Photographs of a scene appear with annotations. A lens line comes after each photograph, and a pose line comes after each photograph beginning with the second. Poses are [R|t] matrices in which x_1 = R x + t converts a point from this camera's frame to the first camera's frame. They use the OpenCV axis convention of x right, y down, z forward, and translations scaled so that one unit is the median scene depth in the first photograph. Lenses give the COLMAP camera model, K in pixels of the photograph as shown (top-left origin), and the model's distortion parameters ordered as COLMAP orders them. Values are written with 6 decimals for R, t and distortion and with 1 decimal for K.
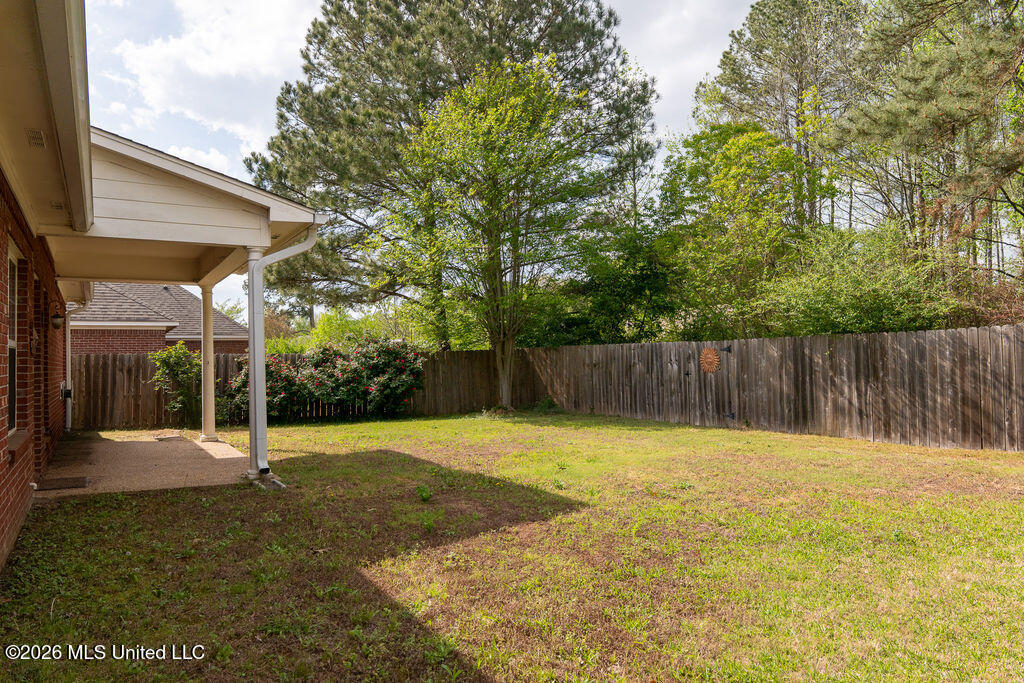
lens RADIAL K [[720.3, 0, 512.0], [0, 720.3, 341.5], [0, 0, 1]] dist [0.001362, -0.005785]
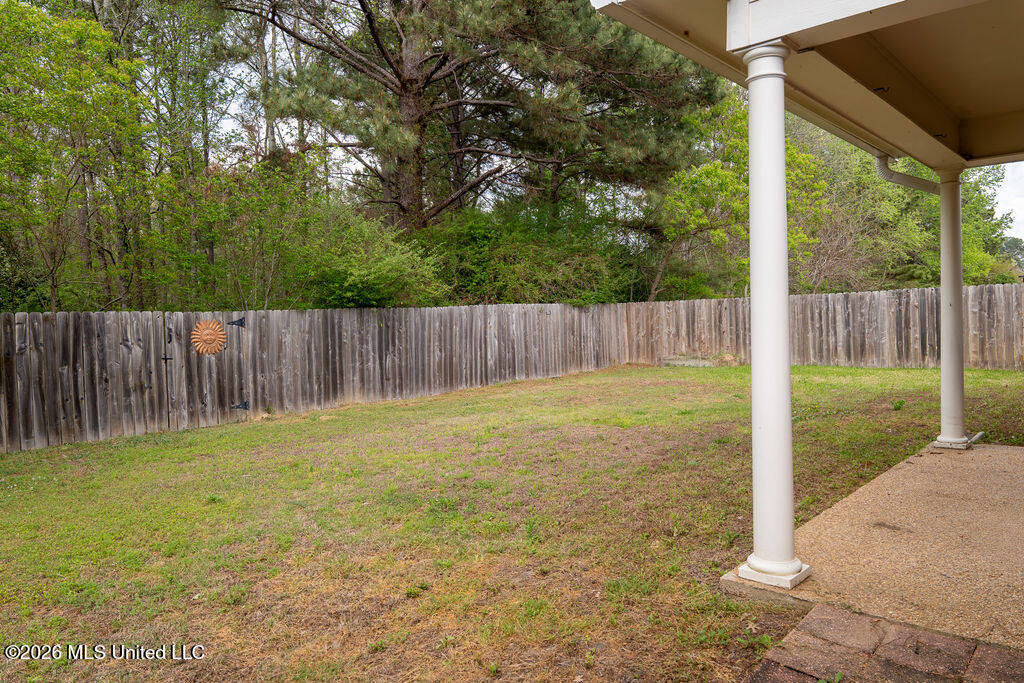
lens RADIAL K [[720.3, 0, 512.0], [0, 720.3, 341.5], [0, 0, 1]] dist [0.001362, -0.005785]
pose [[0.811038, 0.007299, 0.584948, 0.075660], [-0.031934, 0.998984, 0.031812, -0.002885], [-0.584121, -0.044480, 0.810447, 0.174713]]
